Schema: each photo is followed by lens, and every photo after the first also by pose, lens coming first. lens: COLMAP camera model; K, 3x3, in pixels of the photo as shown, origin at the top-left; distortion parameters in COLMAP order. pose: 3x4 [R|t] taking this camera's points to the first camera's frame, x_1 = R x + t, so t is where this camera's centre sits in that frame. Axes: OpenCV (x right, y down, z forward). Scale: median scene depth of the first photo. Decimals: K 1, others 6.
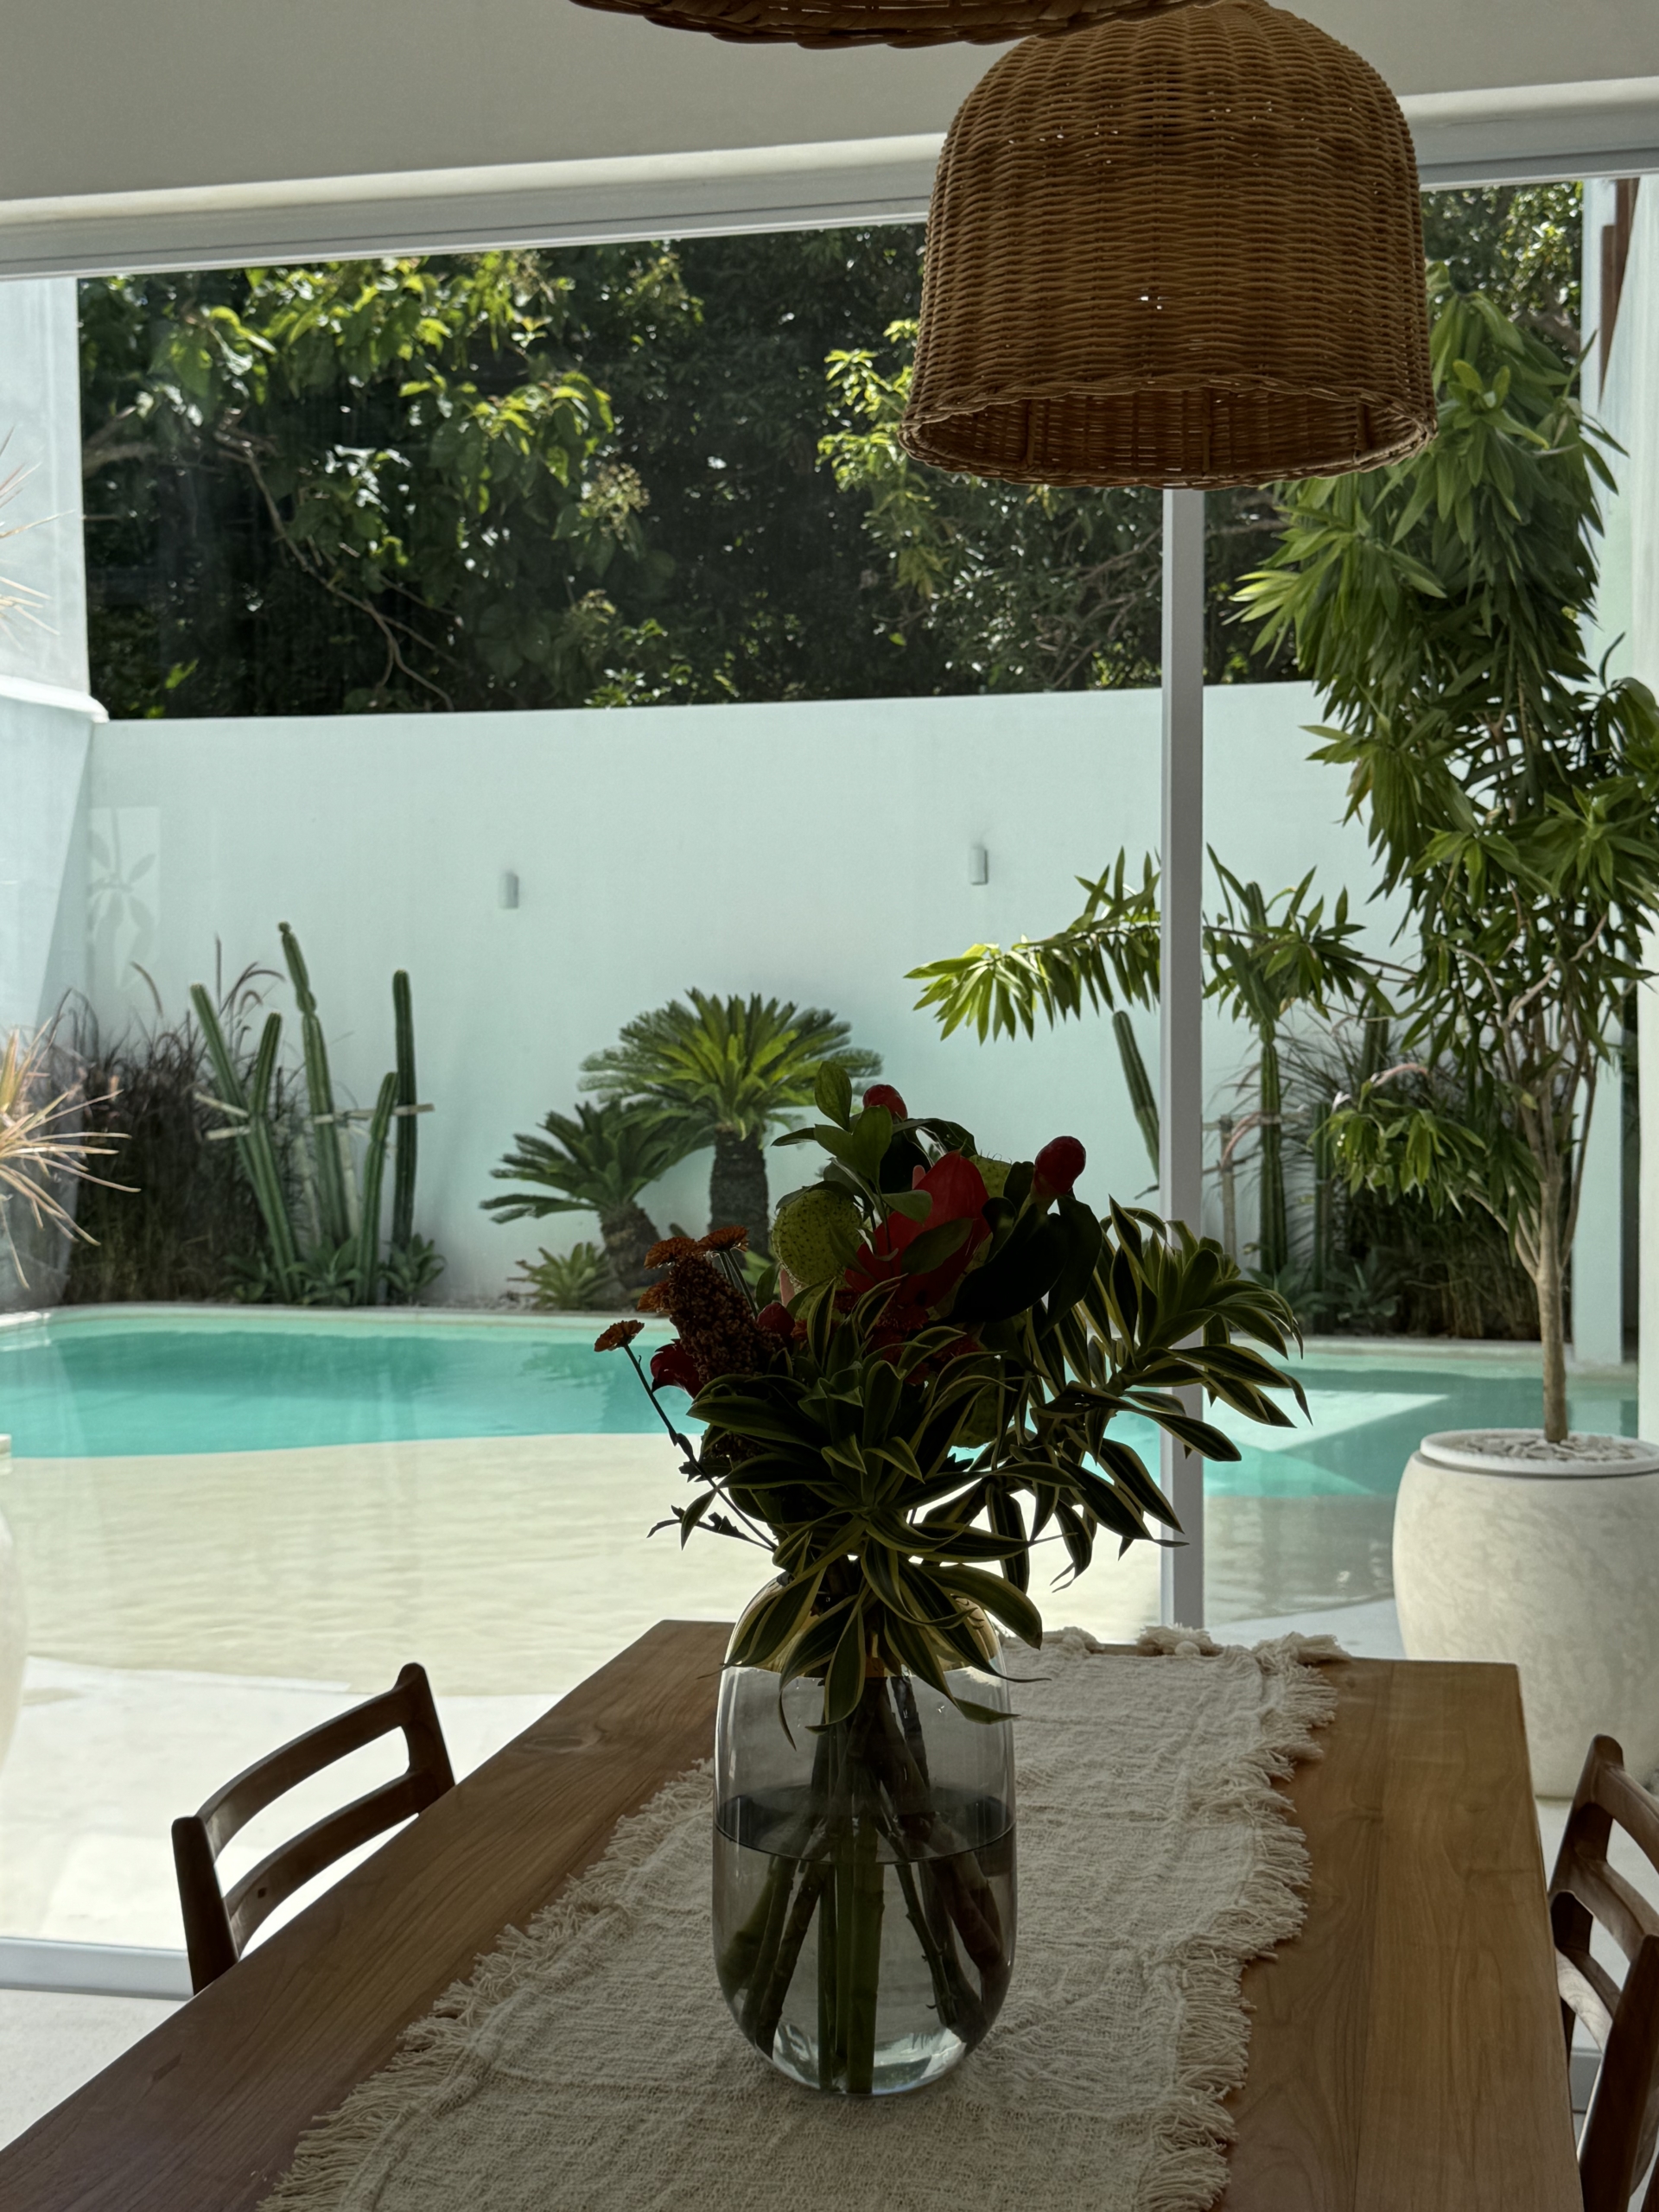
lens RADIAL K [[2693.8, 0, 814.1], [0, 2693.8, 1119.5], [0, 0, 1]] dist [0.125879, 0.000000]
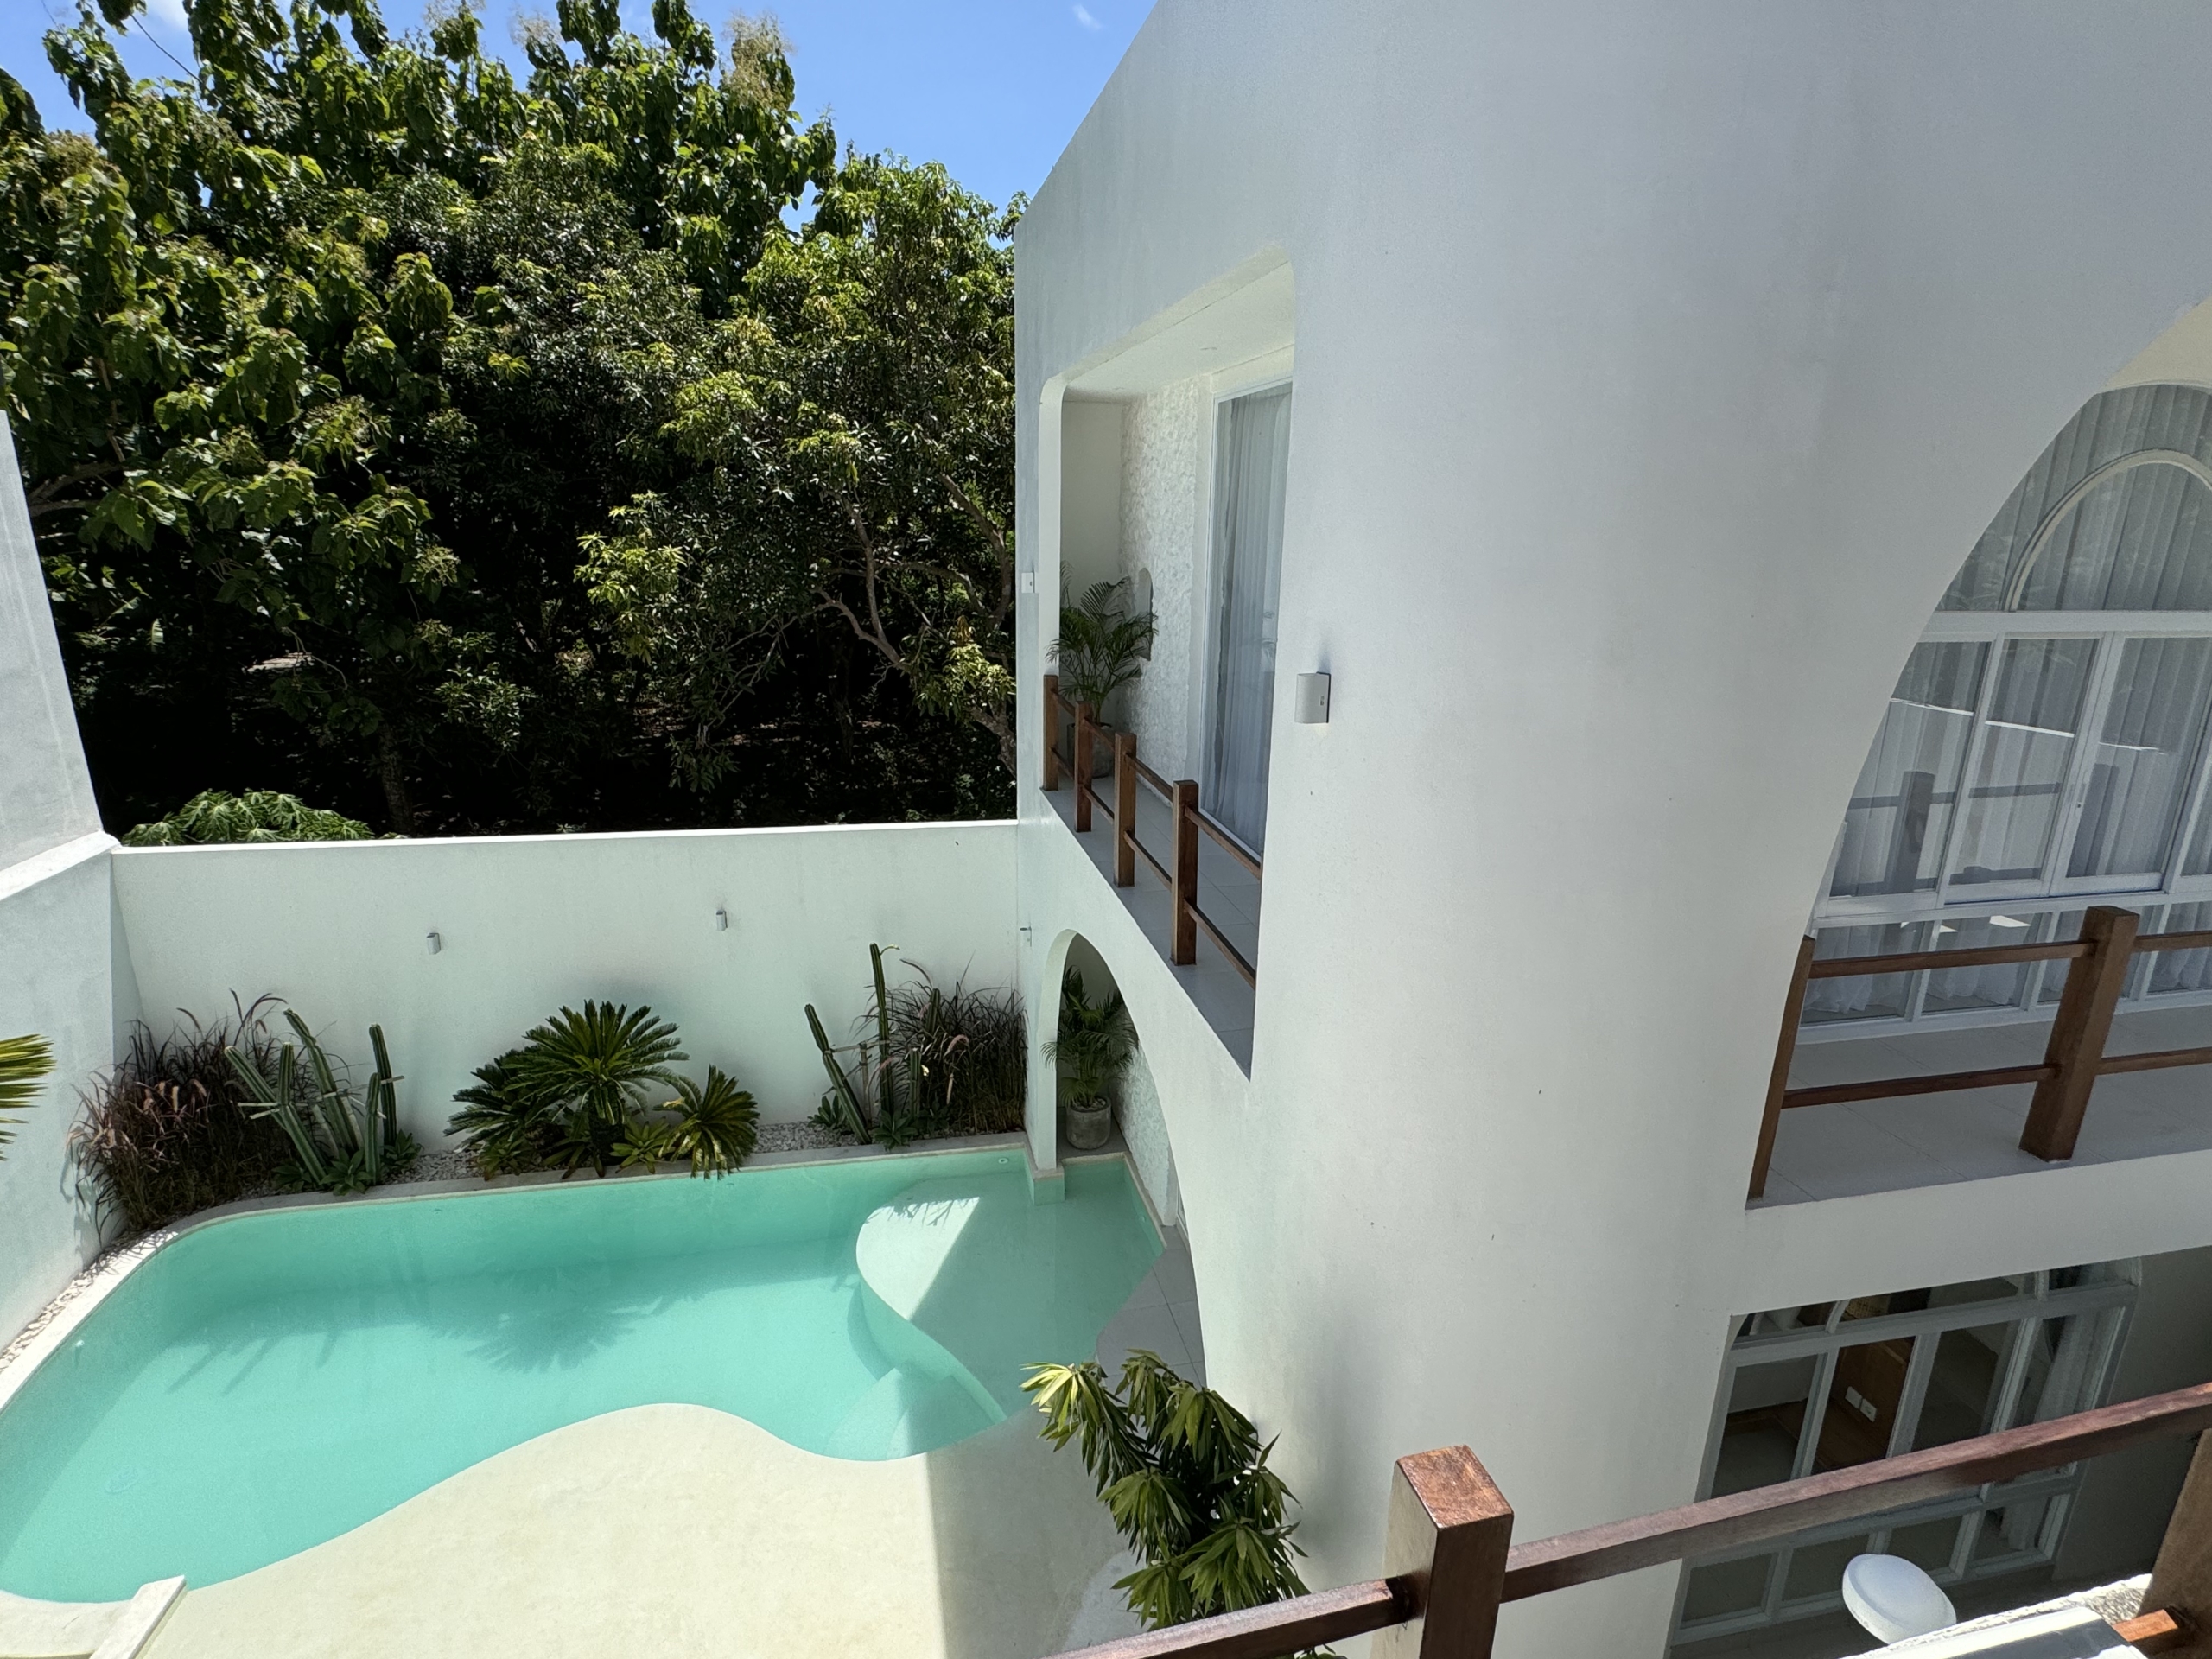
lens RADIAL K [[1121.1, 0, 1070.4], [0, 1121.1, 810.8], [0, 0, 1]] dist [0.015976, -0.001788]
pose [[0.901397, -0.106835, 0.419606, -0.039767], [0.007548, 0.972813, 0.231470, -0.339918], [-0.432927, -0.205479, 0.877697, 0.204297]]
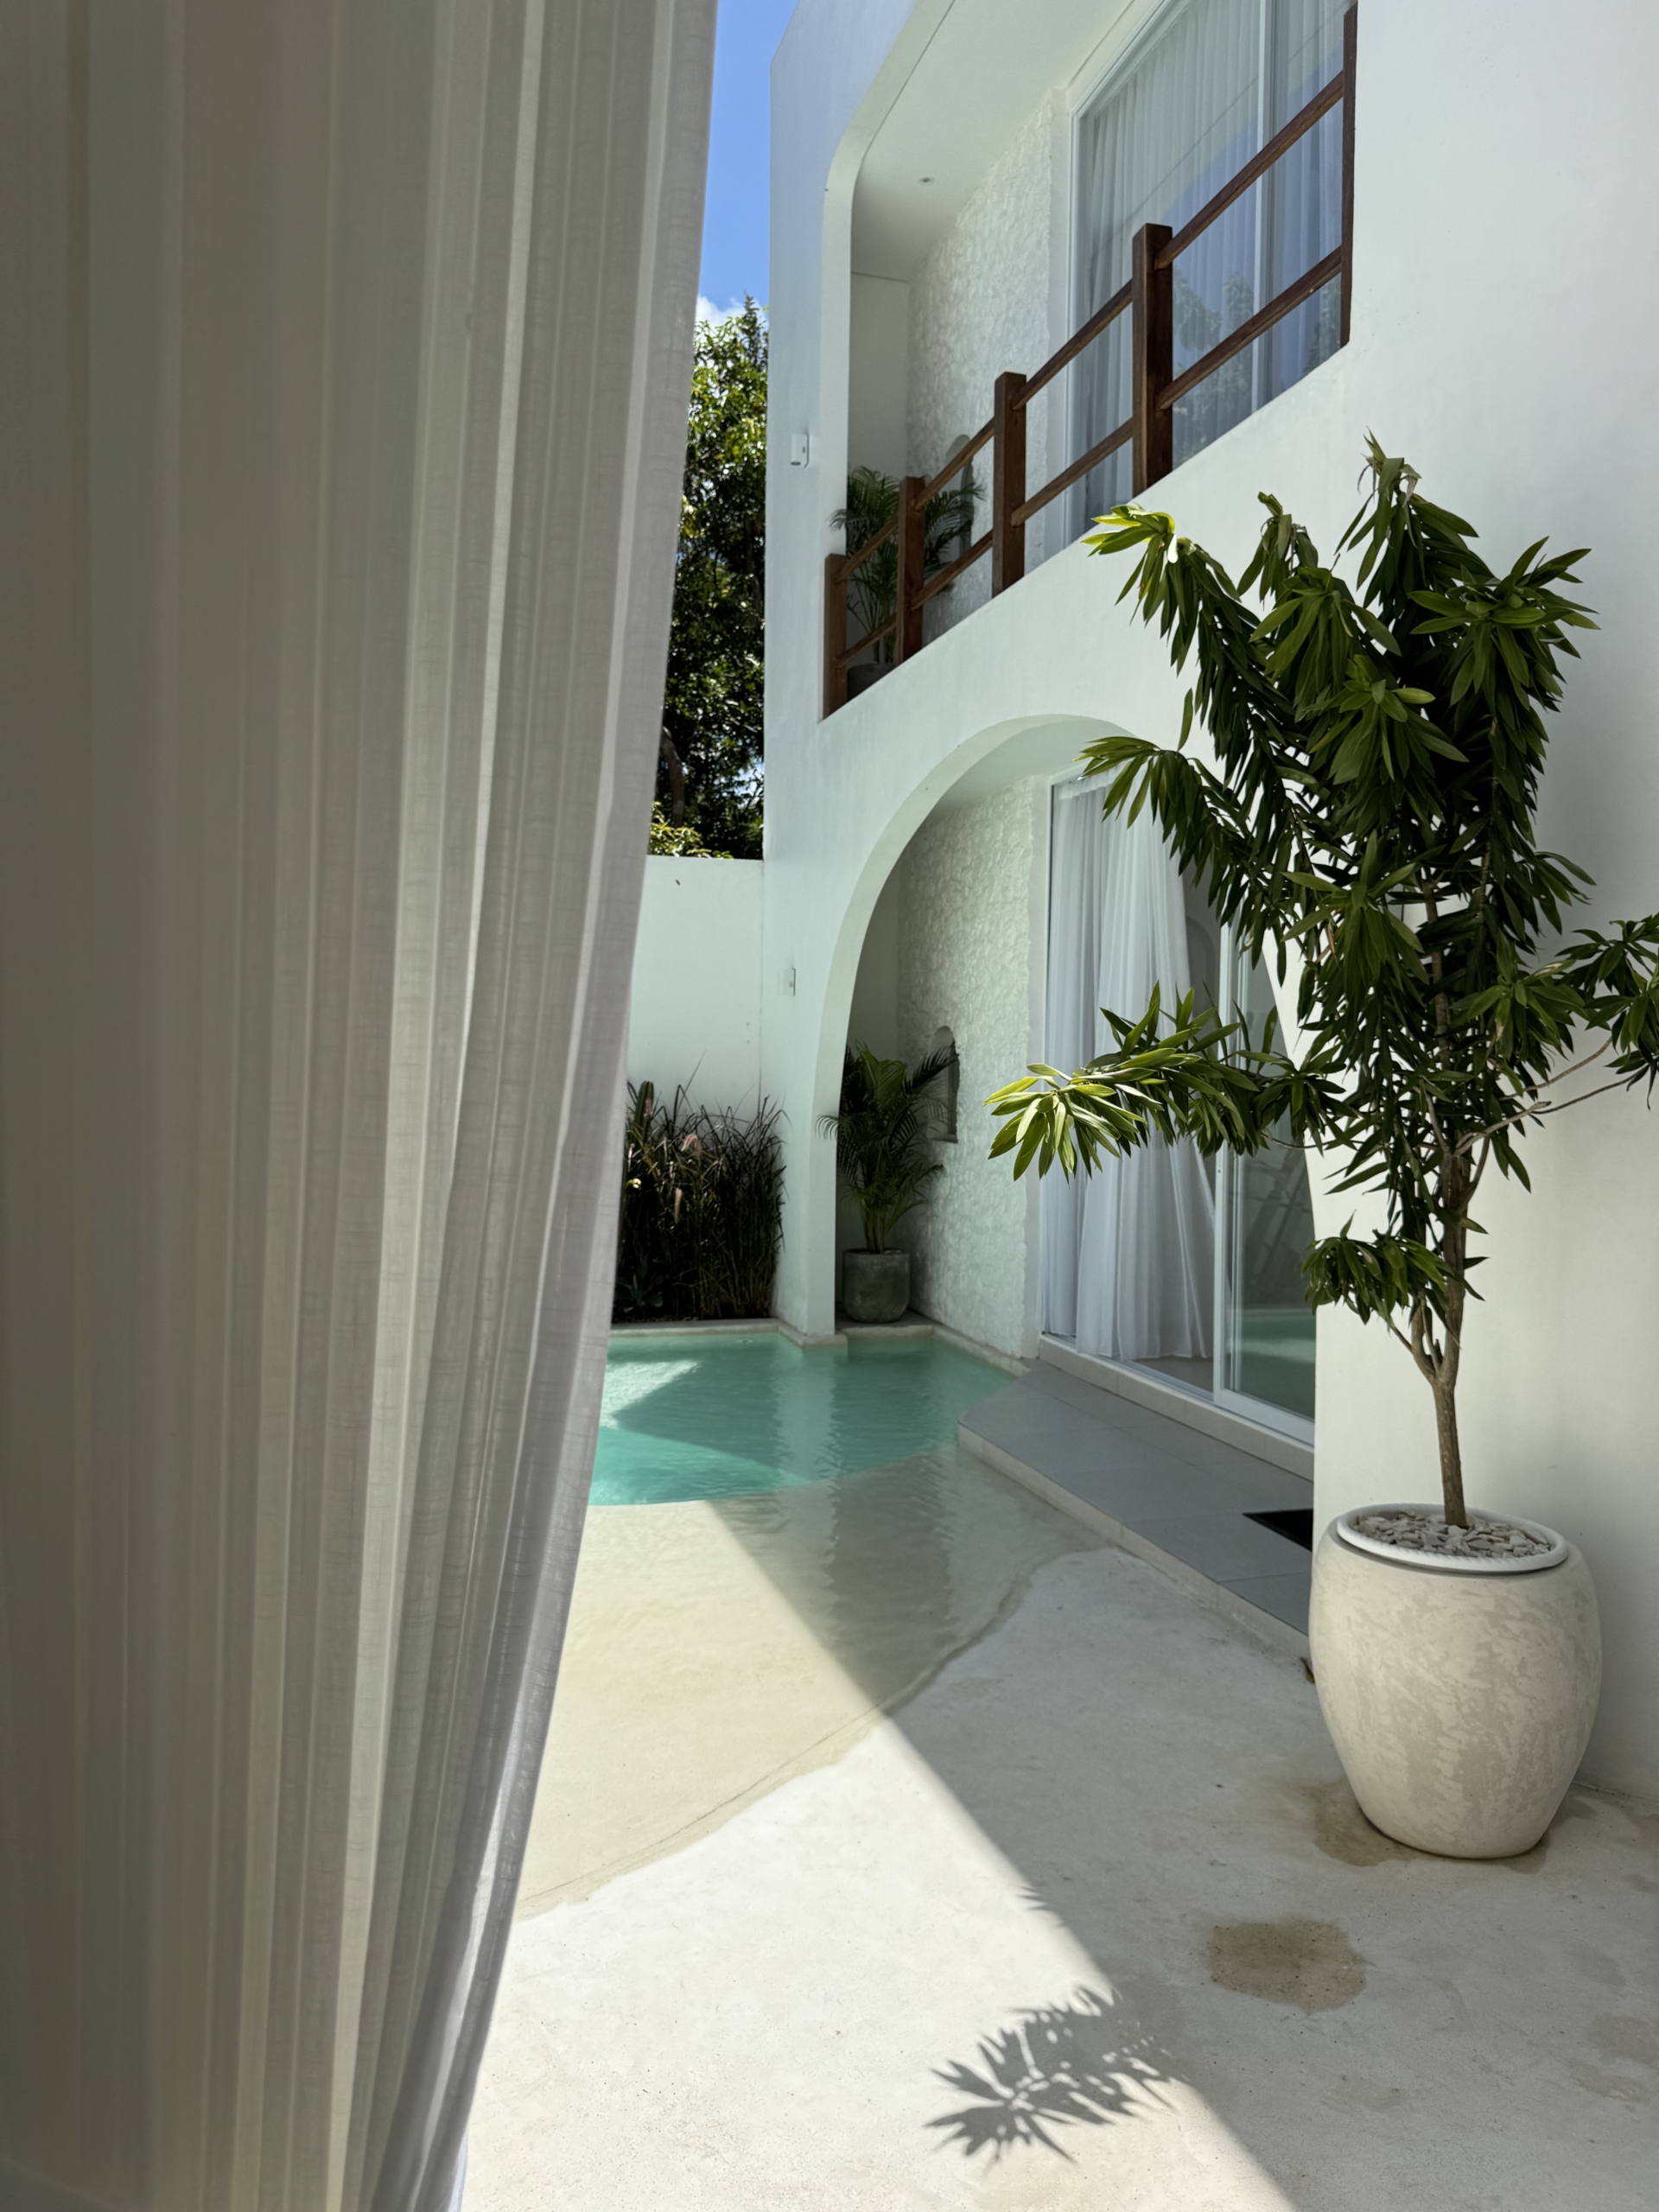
lens RADIAL K [[1575.0, 0, 811.9], [0, 1575.0, 1125.4], [0, 0, 1]] dist [0.049842, -0.055977]
pose [[0.861966, -0.007753, 0.506907, -0.117208], [0.006903, 0.999970, 0.003557, -0.020732], [-0.506919, 0.000433, 0.861994, 0.230214]]
